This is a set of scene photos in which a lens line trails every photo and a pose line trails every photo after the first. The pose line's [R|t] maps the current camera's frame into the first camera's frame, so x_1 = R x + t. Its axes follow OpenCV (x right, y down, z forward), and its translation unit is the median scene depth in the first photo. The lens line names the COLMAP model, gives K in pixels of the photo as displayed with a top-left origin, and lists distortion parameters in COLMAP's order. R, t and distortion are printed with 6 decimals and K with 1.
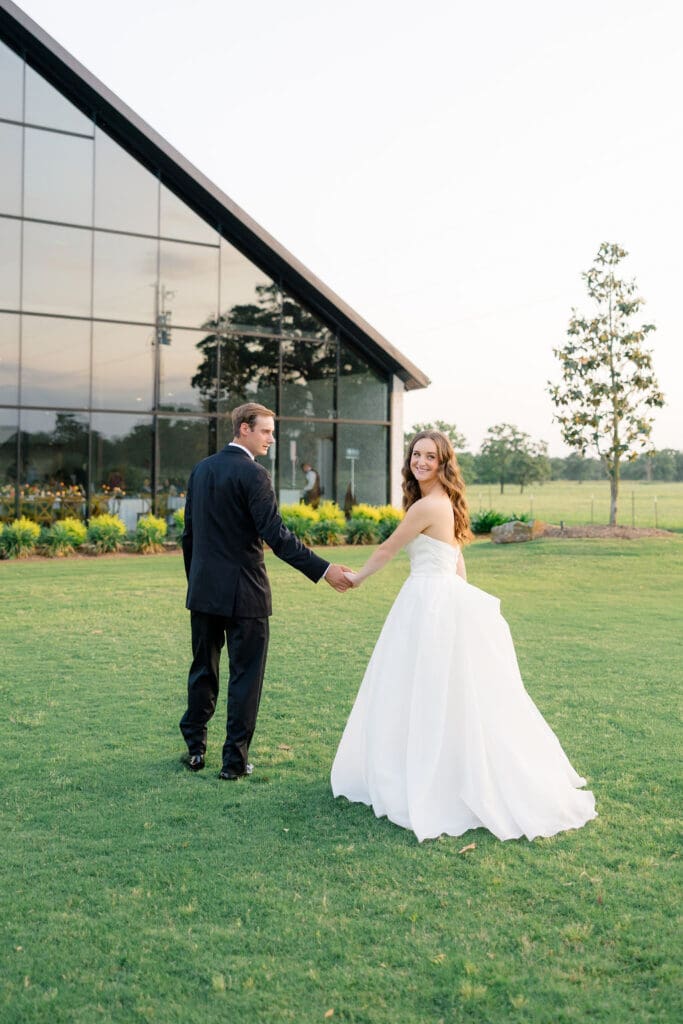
lens RADIAL K [[830.8, 0, 341.9], [0, 830.8, 487.0], [0, 0, 1]] dist [0.004223, 0.000146]
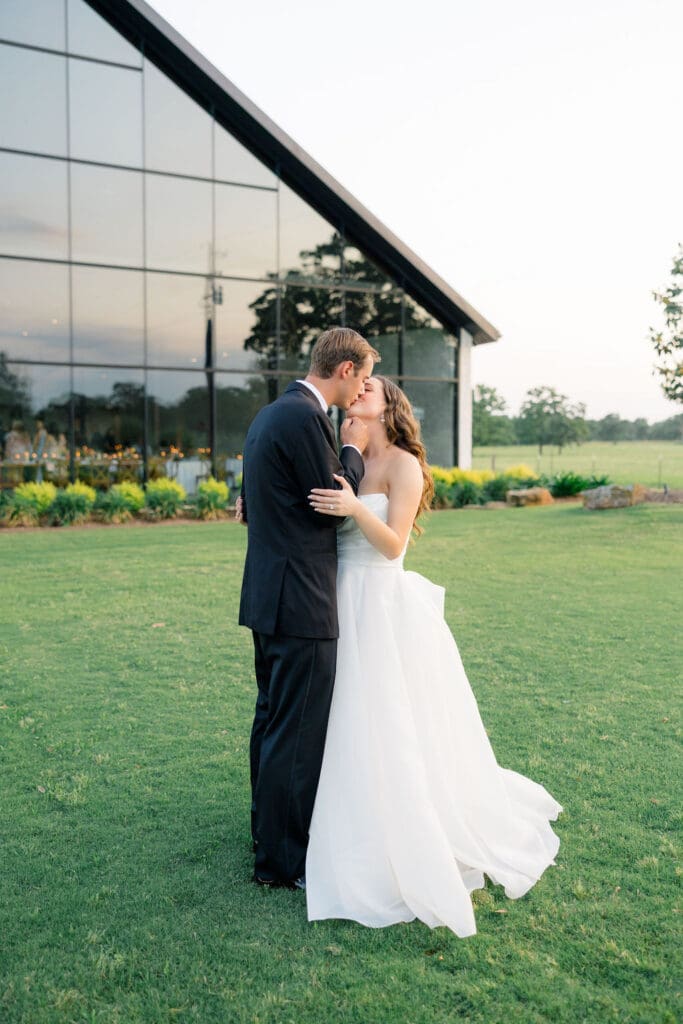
lens RADIAL K [[776.6, 0, 341.5], [0, 776.6, 512.0], [0, 0, 1]] dist [-0.000530, -0.001194]
pose [[0.998727, -0.000109, -0.050439, -0.039756], [0.004187, 0.996726, 0.080750, 0.001481], [0.050265, -0.080859, 0.995457, 0.133400]]
